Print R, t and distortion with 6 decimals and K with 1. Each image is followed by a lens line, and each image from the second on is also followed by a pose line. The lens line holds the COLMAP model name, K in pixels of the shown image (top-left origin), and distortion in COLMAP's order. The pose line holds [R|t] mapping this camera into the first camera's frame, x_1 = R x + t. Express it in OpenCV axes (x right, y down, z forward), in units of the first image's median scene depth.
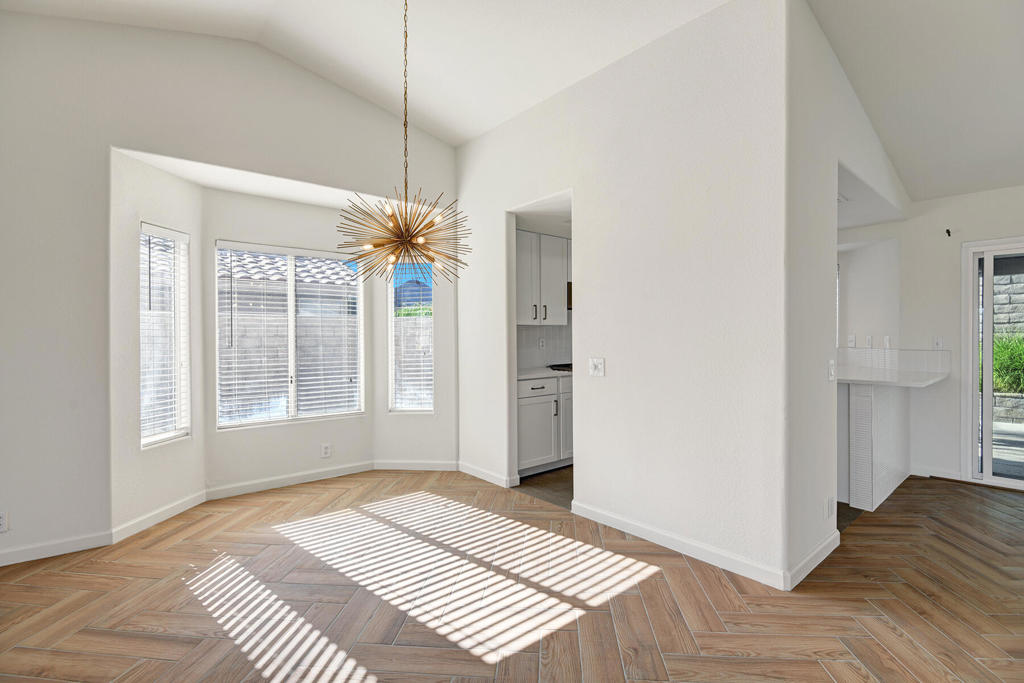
lens RADIAL K [[473.9, 0, 510.1], [0, 473.9, 345.1], [0, 0, 1]] dist [-0.025277, -0.002593]
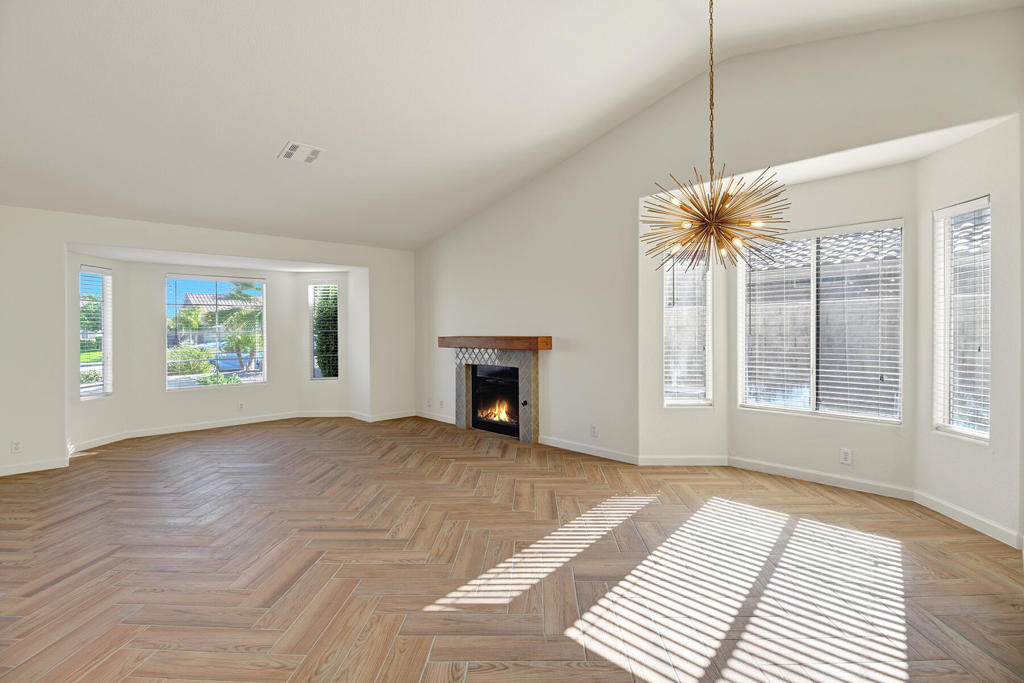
lens RADIAL K [[473.9, 0, 515.6], [0, 473.9, 336.6], [0, 0, 1]] dist [-0.025277, -0.002593]
pose [[0.078855, 0.020952, -0.996666, 0.604815], [-0.009456, 0.999750, 0.020269, -0.010750], [0.996841, 0.007826, 0.079034, 0.479458]]
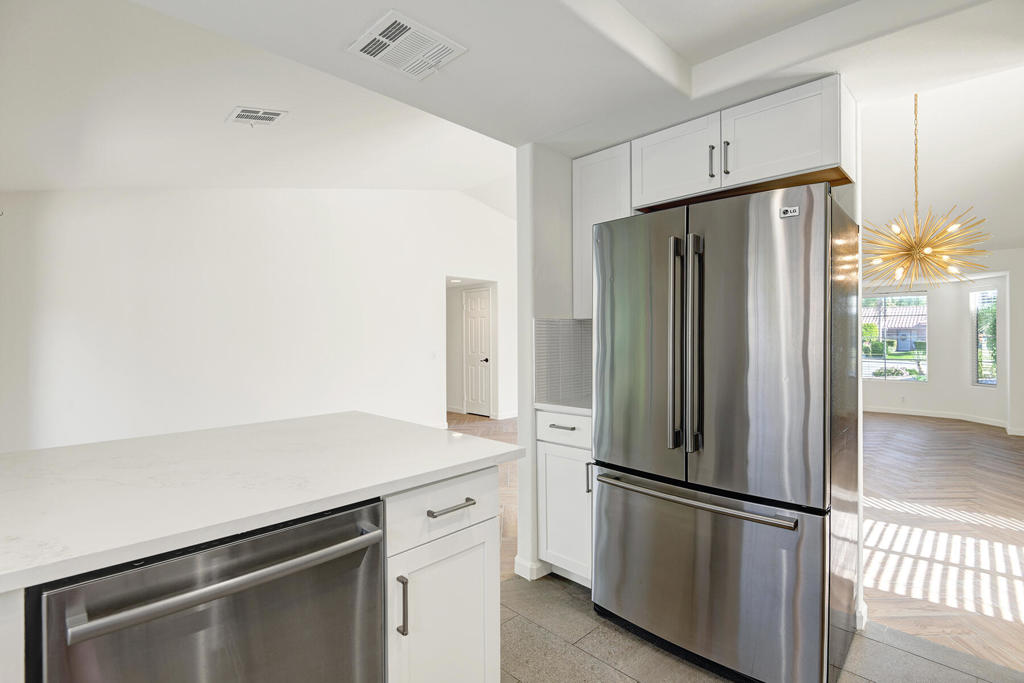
lens RADIAL K [[473.9, 0, 520.1], [0, 473.9, 336.1], [0, 0, 1]] dist [-0.025277, -0.002593]
pose [[-0.993671, 0.004460, -0.112237, 0.745504], [0.001722, 0.999699, 0.024486, -0.052166], [0.112312, 0.024137, -0.993380, 1.765357]]
